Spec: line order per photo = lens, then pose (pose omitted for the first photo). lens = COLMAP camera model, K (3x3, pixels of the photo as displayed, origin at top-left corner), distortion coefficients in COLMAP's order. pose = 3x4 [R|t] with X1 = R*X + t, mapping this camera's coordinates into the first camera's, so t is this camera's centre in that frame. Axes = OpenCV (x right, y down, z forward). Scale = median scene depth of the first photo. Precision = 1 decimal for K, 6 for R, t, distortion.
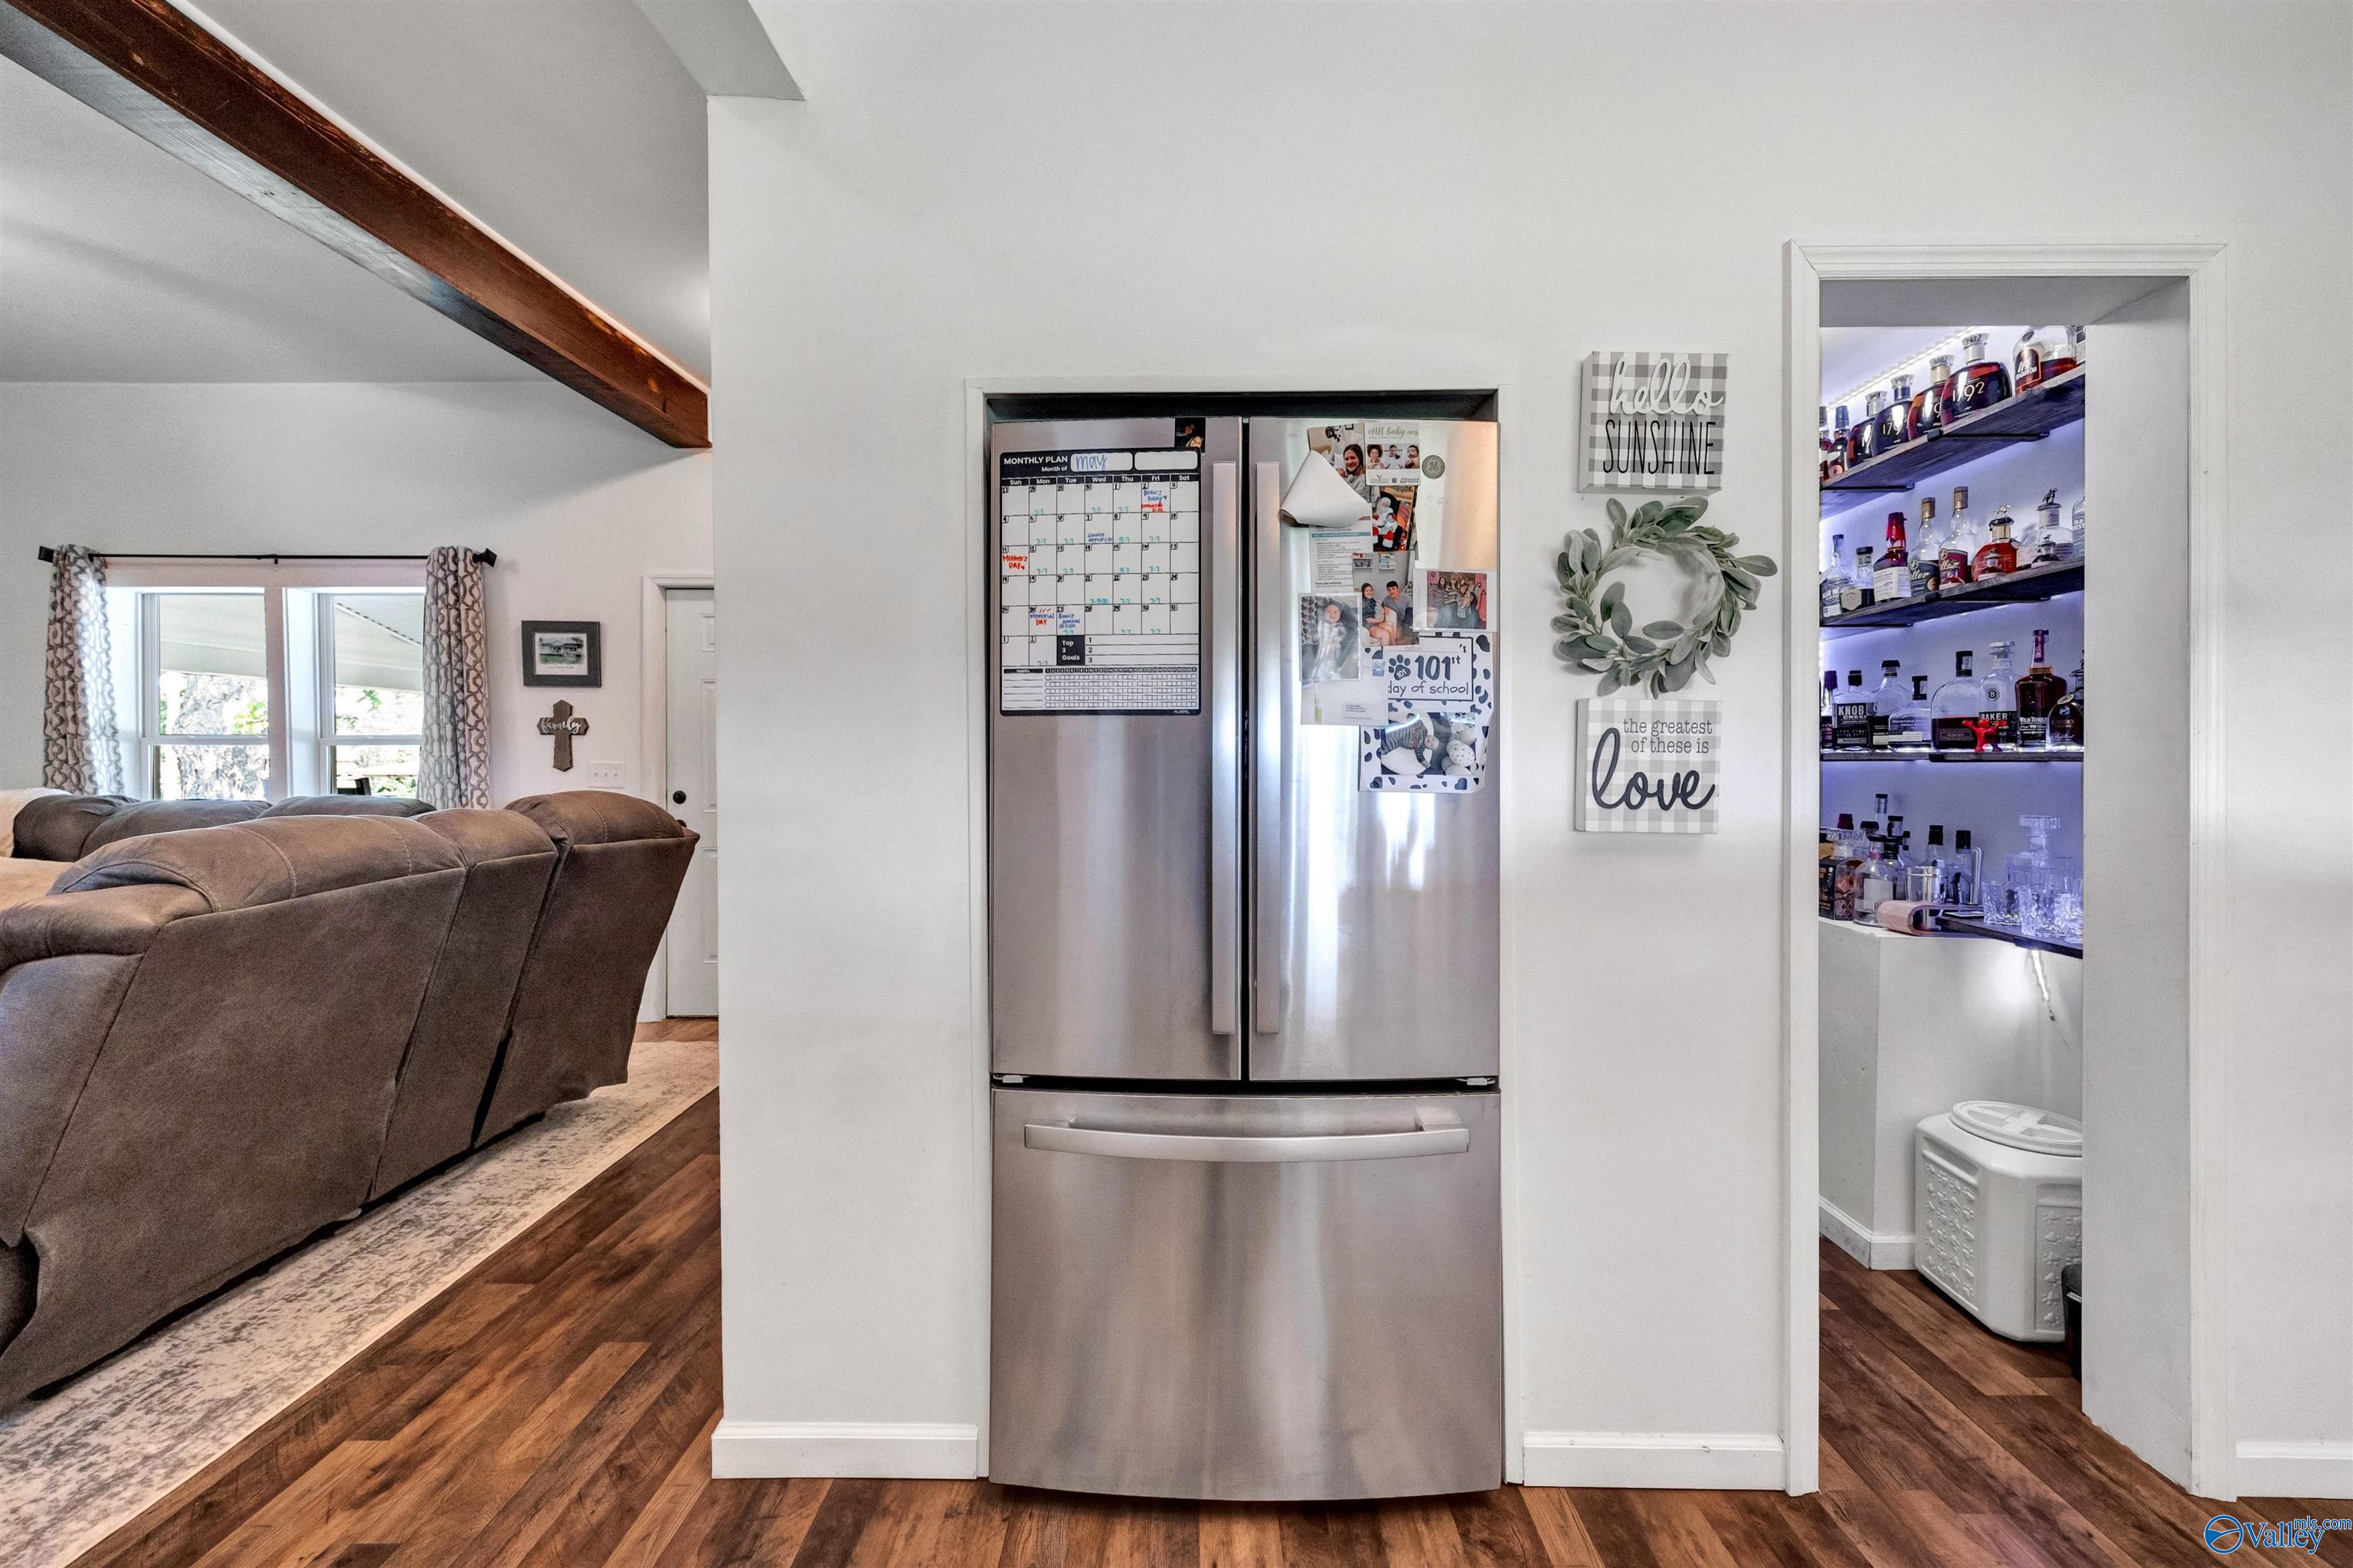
lens RADIAL K [[944.2, 0, 1183.8], [0, 944.2, 766.9], [0, 0, 1]] dist [0.012602, -0.001040]
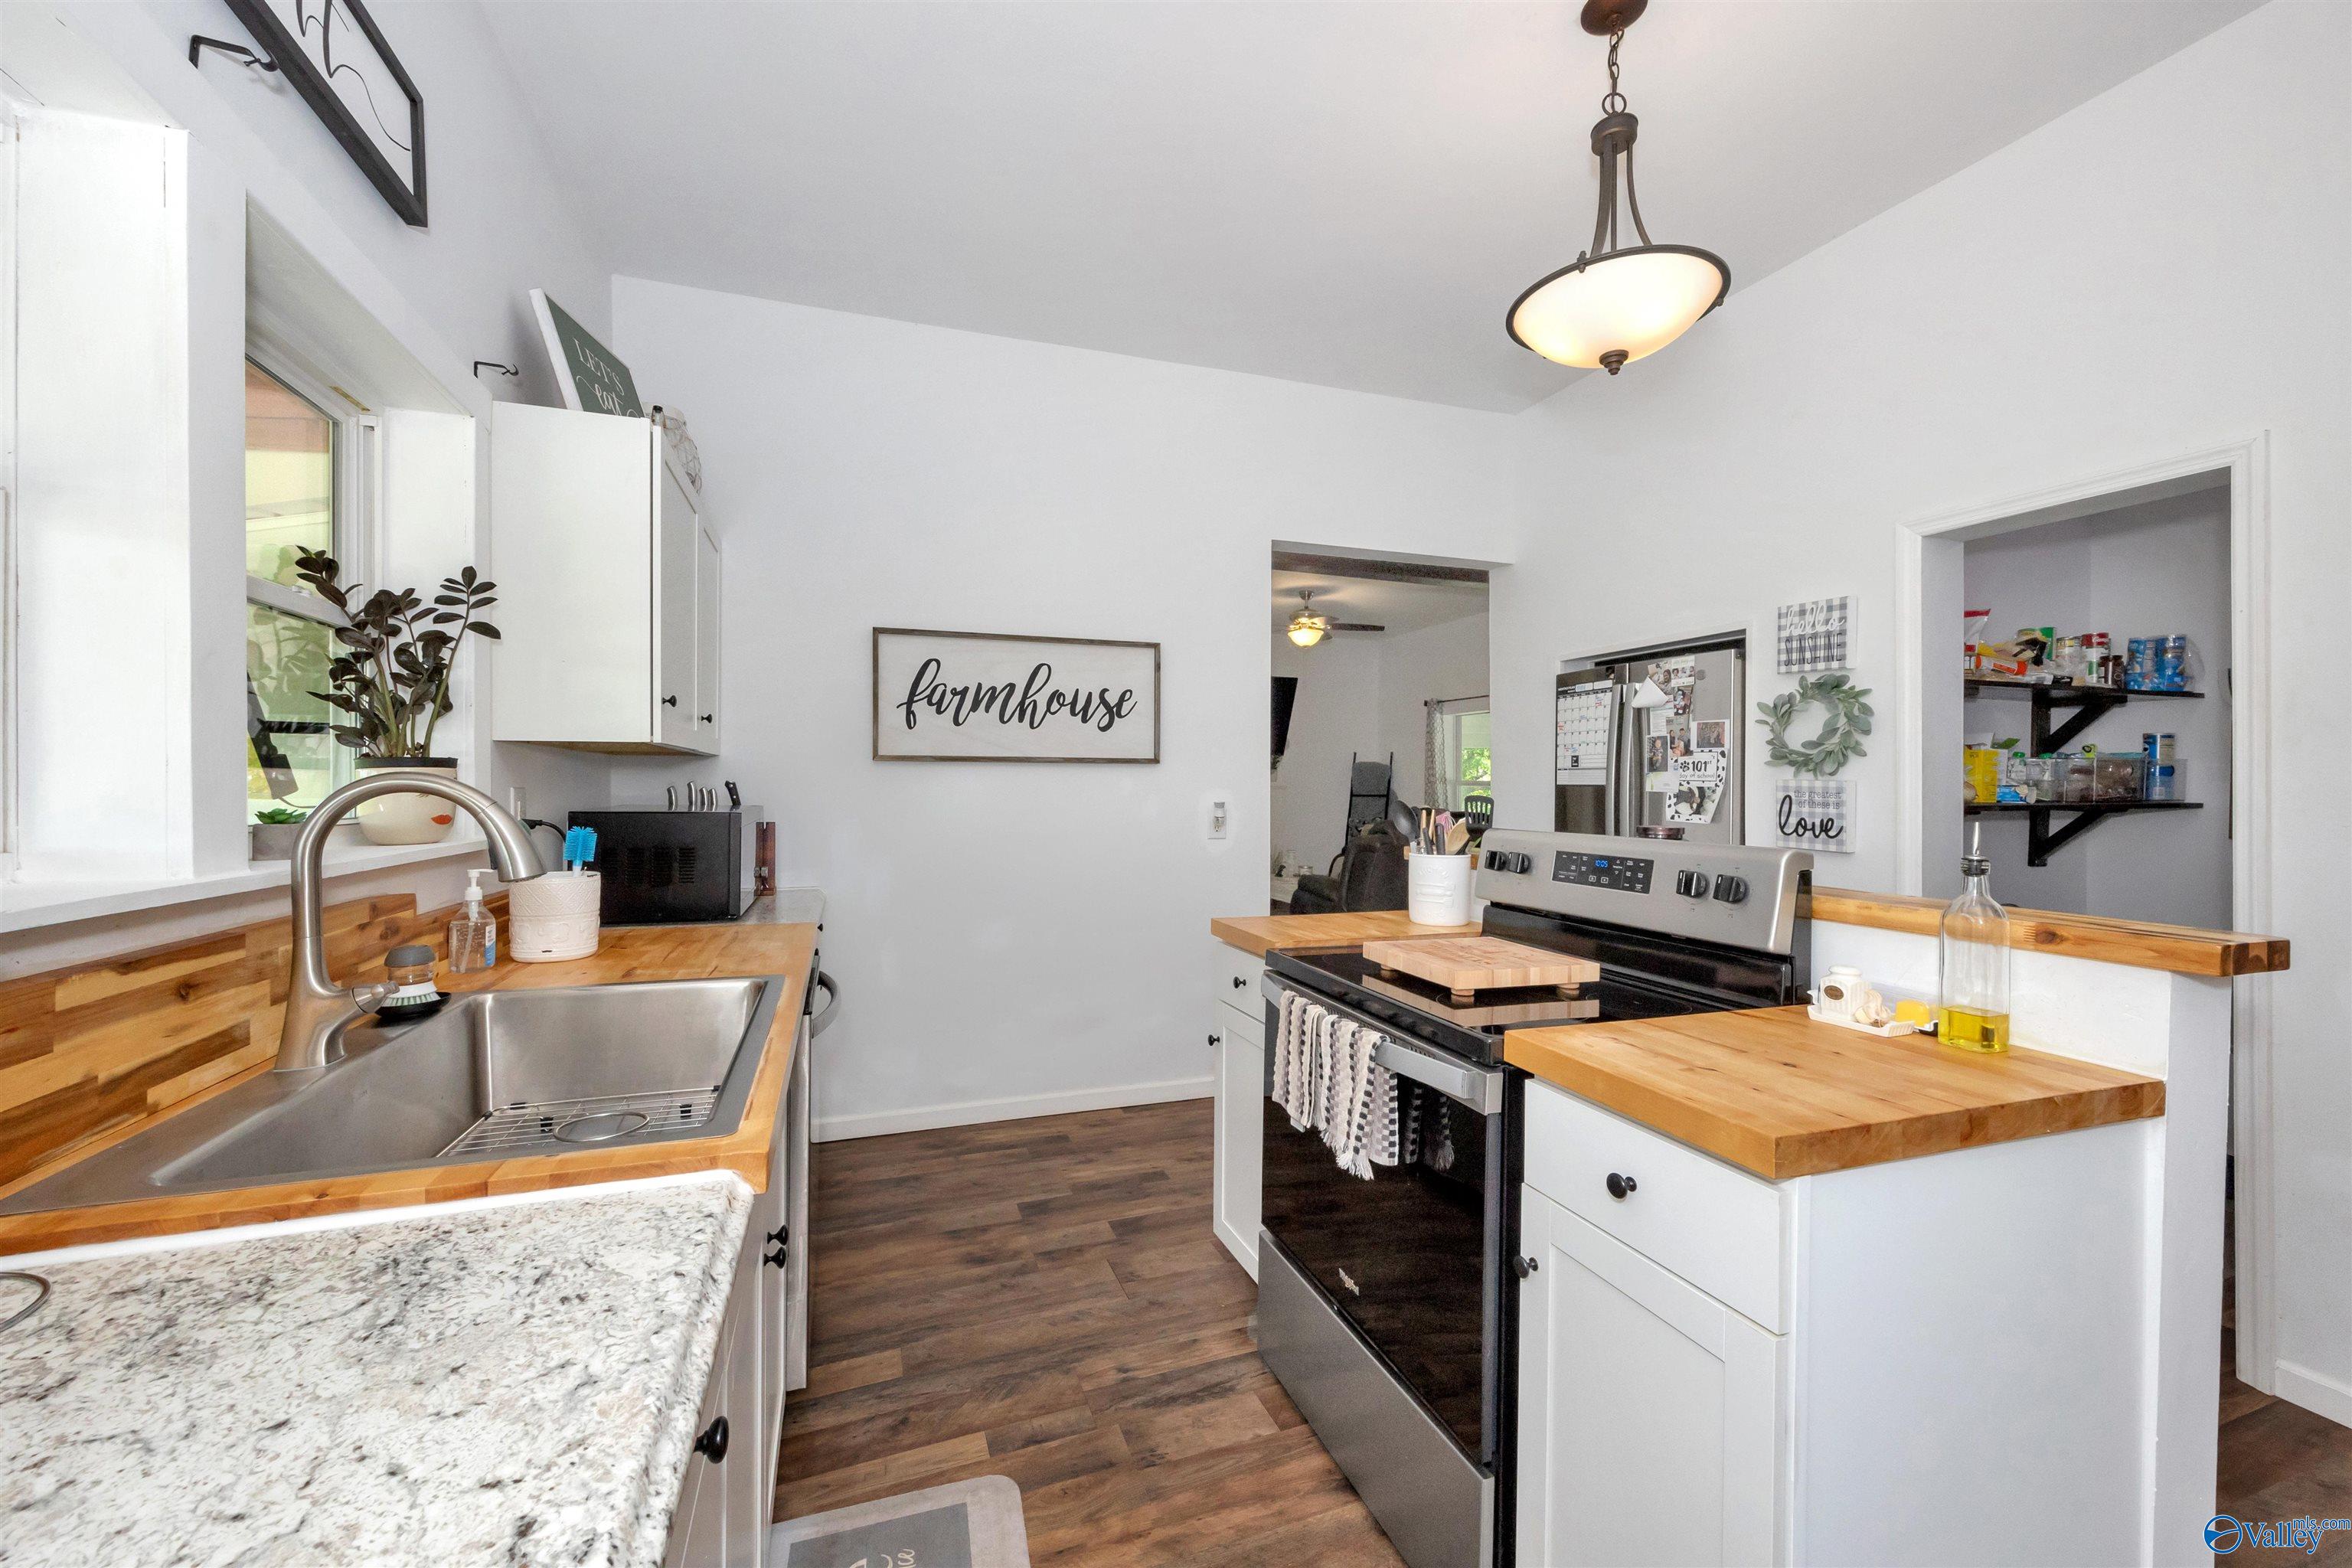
lens RADIAL K [[943.8, 0, 1175.7], [0, 943.8, 789.8], [0, 0, 1]] dist [0.012602, -0.001040]
pose [[0.344685, 0.010724, -0.938657, 0.760856], [-0.014789, 0.999873, 0.005993, -0.017988], [0.938602, 0.011816, 0.344799, -0.358493]]
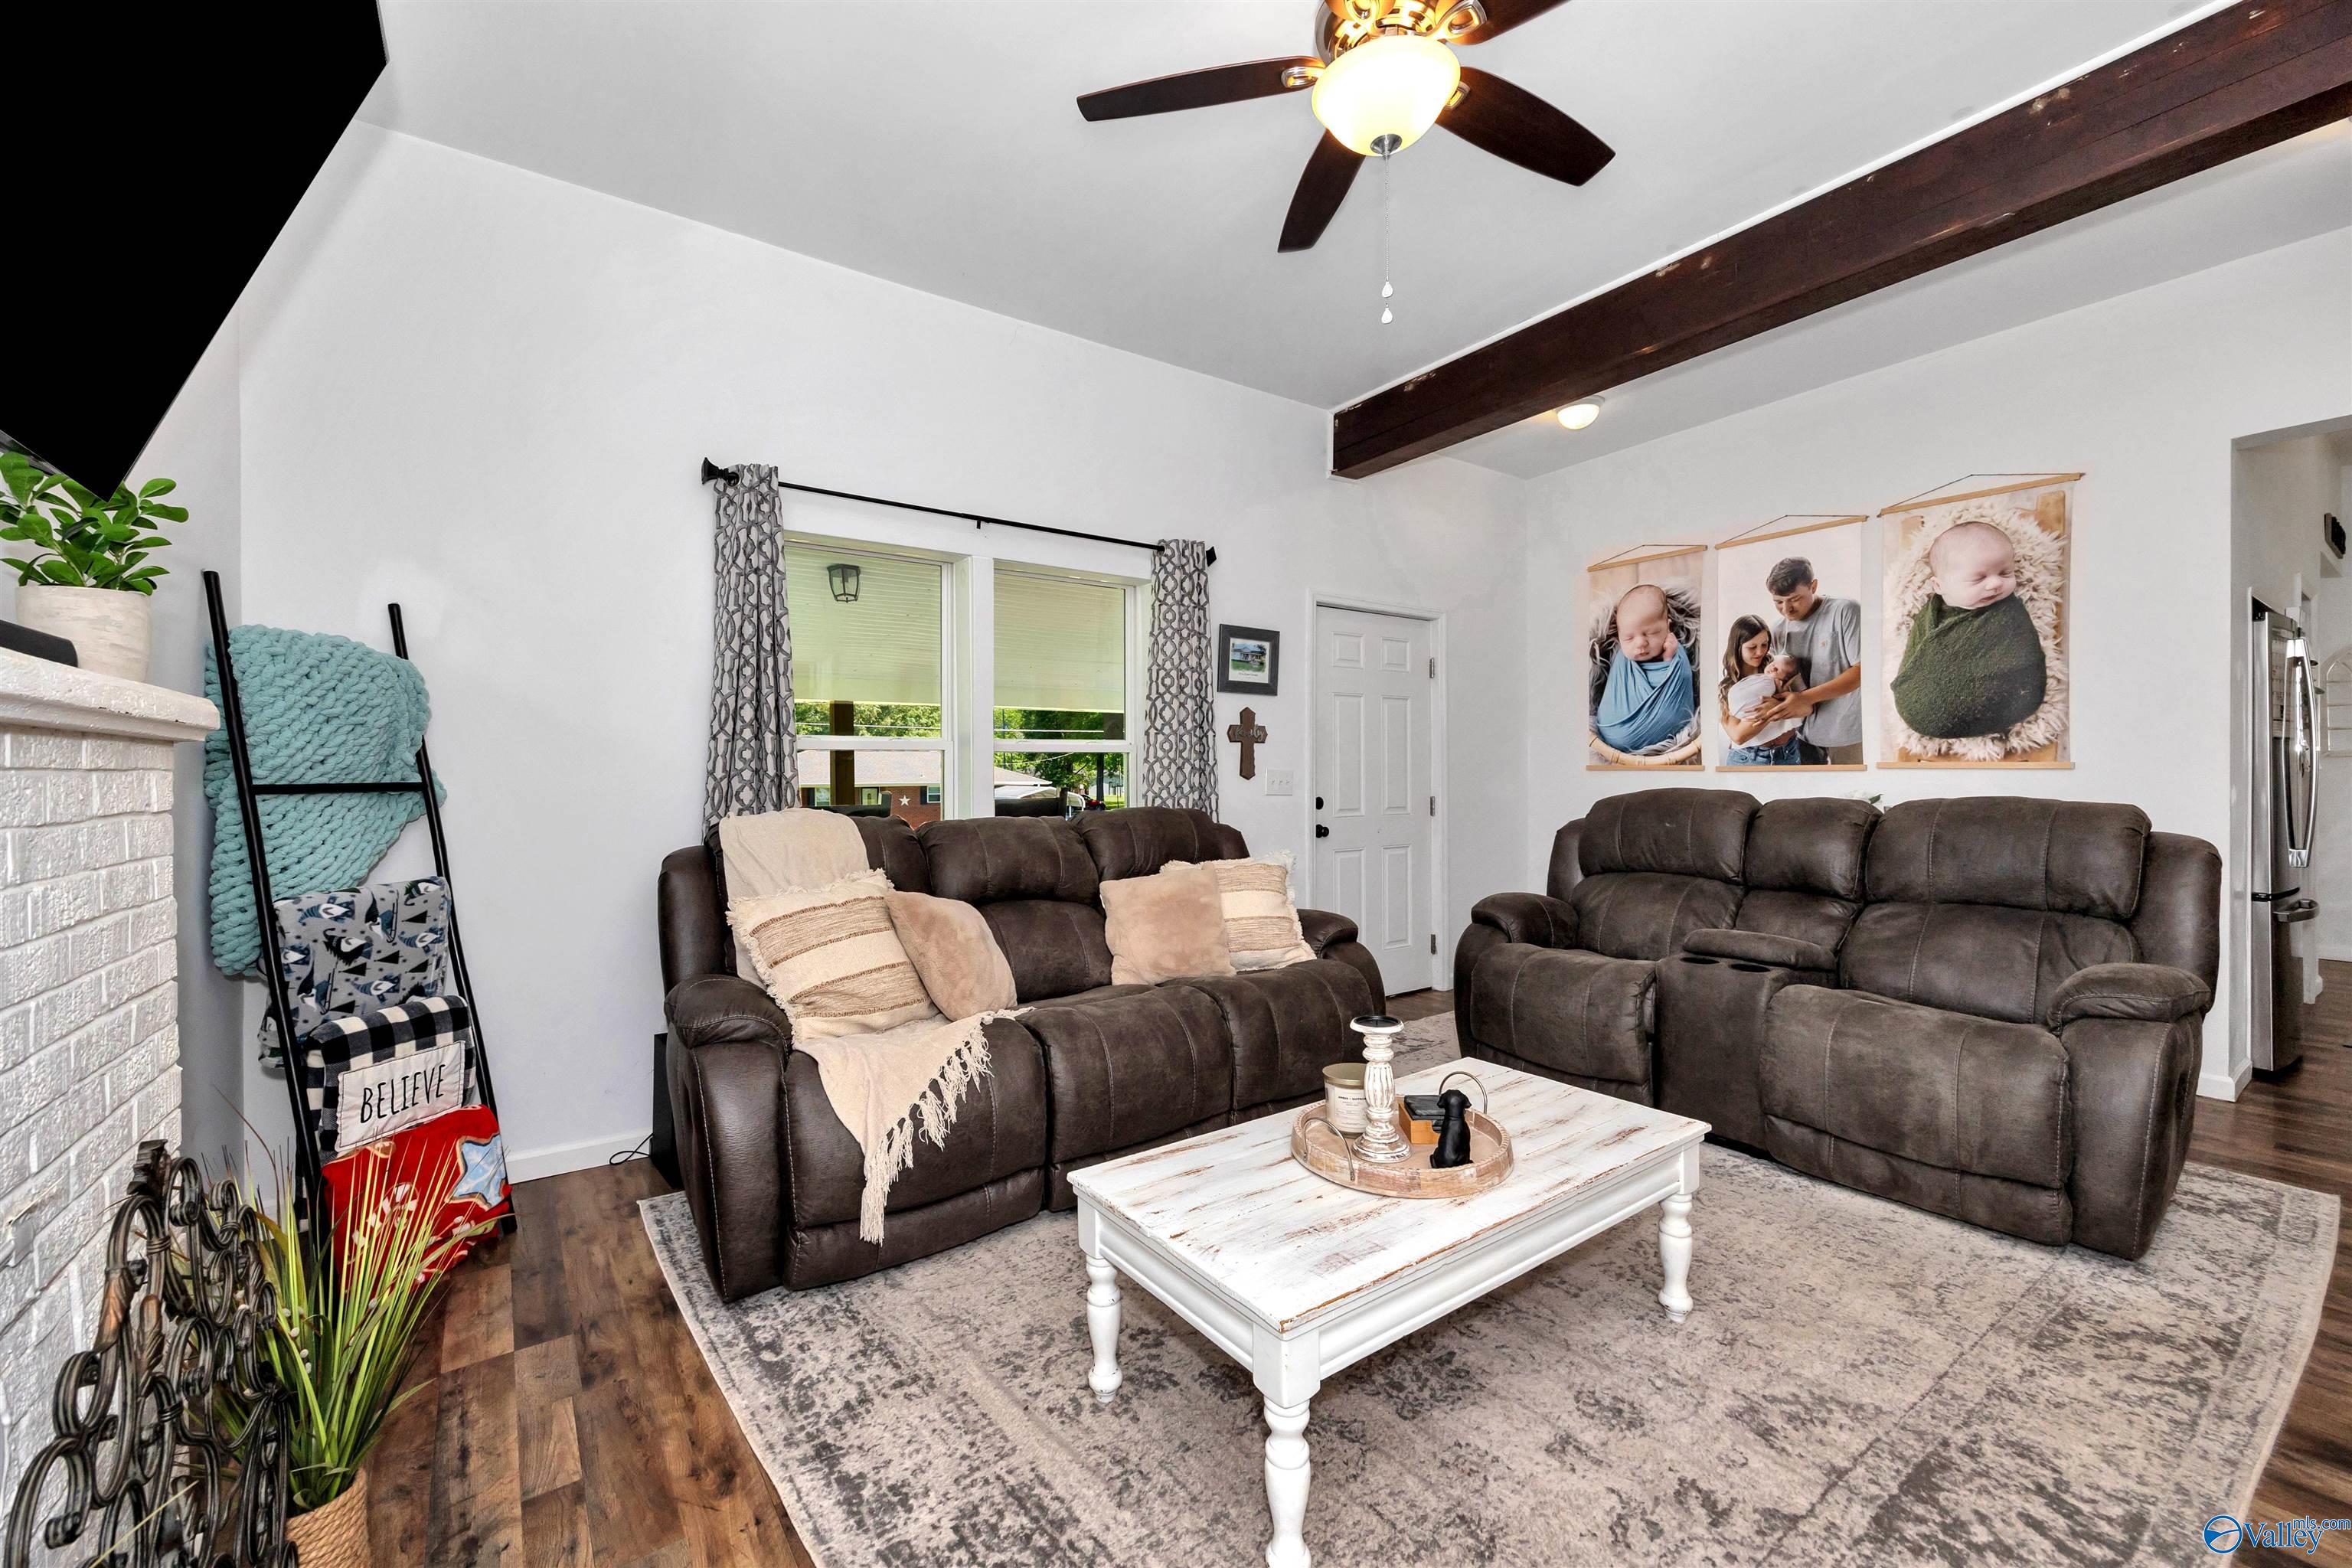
lens RADIAL K [[943.8, 0, 1166.2], [0, 943.8, 773.1], [0, 0, 1]] dist [0.012602, -0.001040]
pose [[0.808040, -0.004287, 0.589111, -1.342316], [0.011399, 0.999900, -0.008358, 0.005247], [-0.589017, 0.013468, 0.808009, 0.267325]]
